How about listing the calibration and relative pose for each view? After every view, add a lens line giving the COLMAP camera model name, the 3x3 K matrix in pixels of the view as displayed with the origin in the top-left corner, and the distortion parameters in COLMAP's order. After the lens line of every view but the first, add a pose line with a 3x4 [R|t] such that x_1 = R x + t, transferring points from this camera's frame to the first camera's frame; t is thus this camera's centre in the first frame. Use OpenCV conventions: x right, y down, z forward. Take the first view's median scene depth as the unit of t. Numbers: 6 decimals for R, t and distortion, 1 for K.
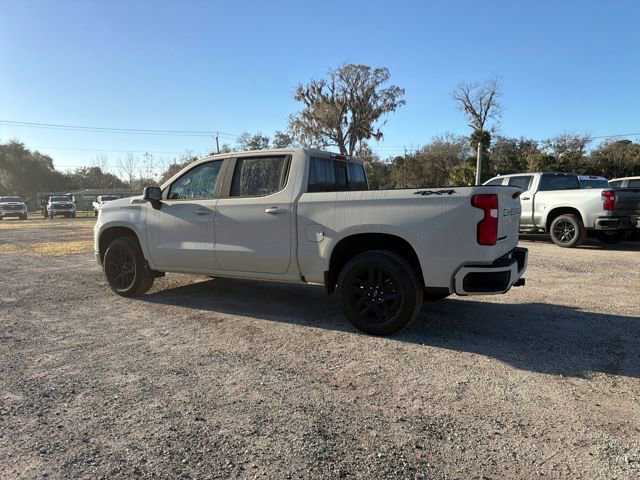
lens RADIAL K [[449.0, 0, 316.6], [0, 449.0, 242.4], [0, 0, 1]] dist [0.096733, -0.141690]
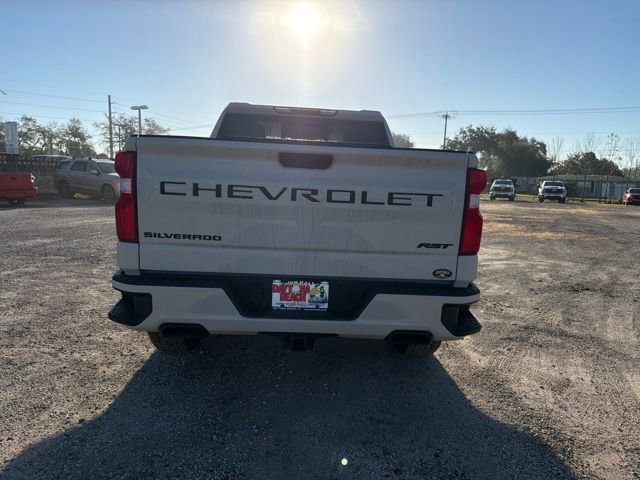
lens RADIAL K [[456.5, 0, 322.1], [0, 456.5, 240.1], [0, 0, 1]] dist [0.010711, -0.003436]
pose [[0.543908, 0.143891, -0.826716, 0.081789], [-0.124000, 0.988155, 0.090409, -0.006436], [0.829933, 0.053339, 0.555308, 0.072610]]
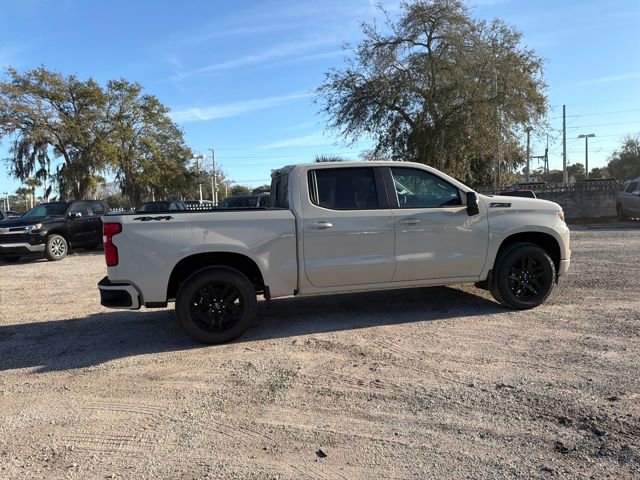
lens RADIAL K [[451.1, 0, 315.9], [0, 451.1, 241.4], [0, 0, 1]] dist [0.064239, -0.085534]
pose [[-0.722935, 0.107460, -0.682508, 0.083611], [-0.009746, 0.986146, 0.165591, -0.024055], [0.690848, 0.126363, -0.711872, 0.211967]]
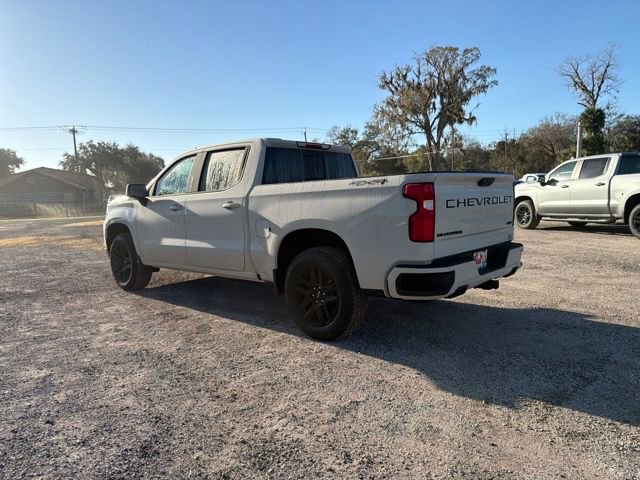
lens RADIAL K [[451.1, 0, 315.9], [0, 451.1, 241.4], [0, 0, 1]] dist [0.064239, -0.085534]
pose [[0.977171, -0.001862, -0.212446, 0.029738], [0.005049, 0.999883, 0.014456, -0.000728], [0.212395, -0.015199, 0.977066, 0.009787]]
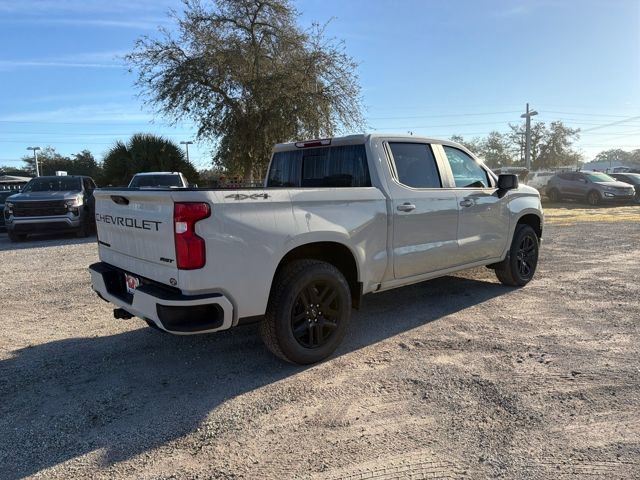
lens RADIAL K [[453.9, 0, 316.0], [0, 453.9, 240.4], [0, 0, 1]] dist [0.036709, -0.046180]
pose [[-0.305205, 0.139169, -0.942063, 0.102554], [-0.062687, 0.984182, 0.165700, -0.017748], [0.950221, 0.109627, -0.291653, 0.147994]]
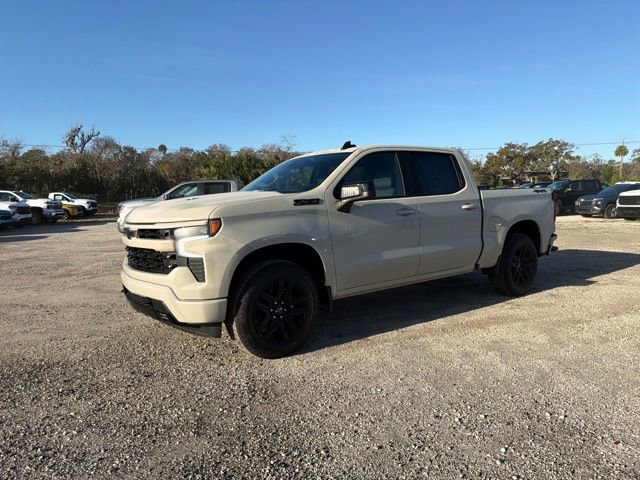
lens RADIAL K [[449.0, 0, 316.6], [0, 449.0, 242.4], [0, 0, 1]] dist [0.096733, -0.141690]
pose [[0.394136, -0.088080, 0.914822, -0.125578], [0.104831, 0.993209, 0.050462, -0.008083], [-0.913054, 0.076013, 0.400693, 0.092955]]
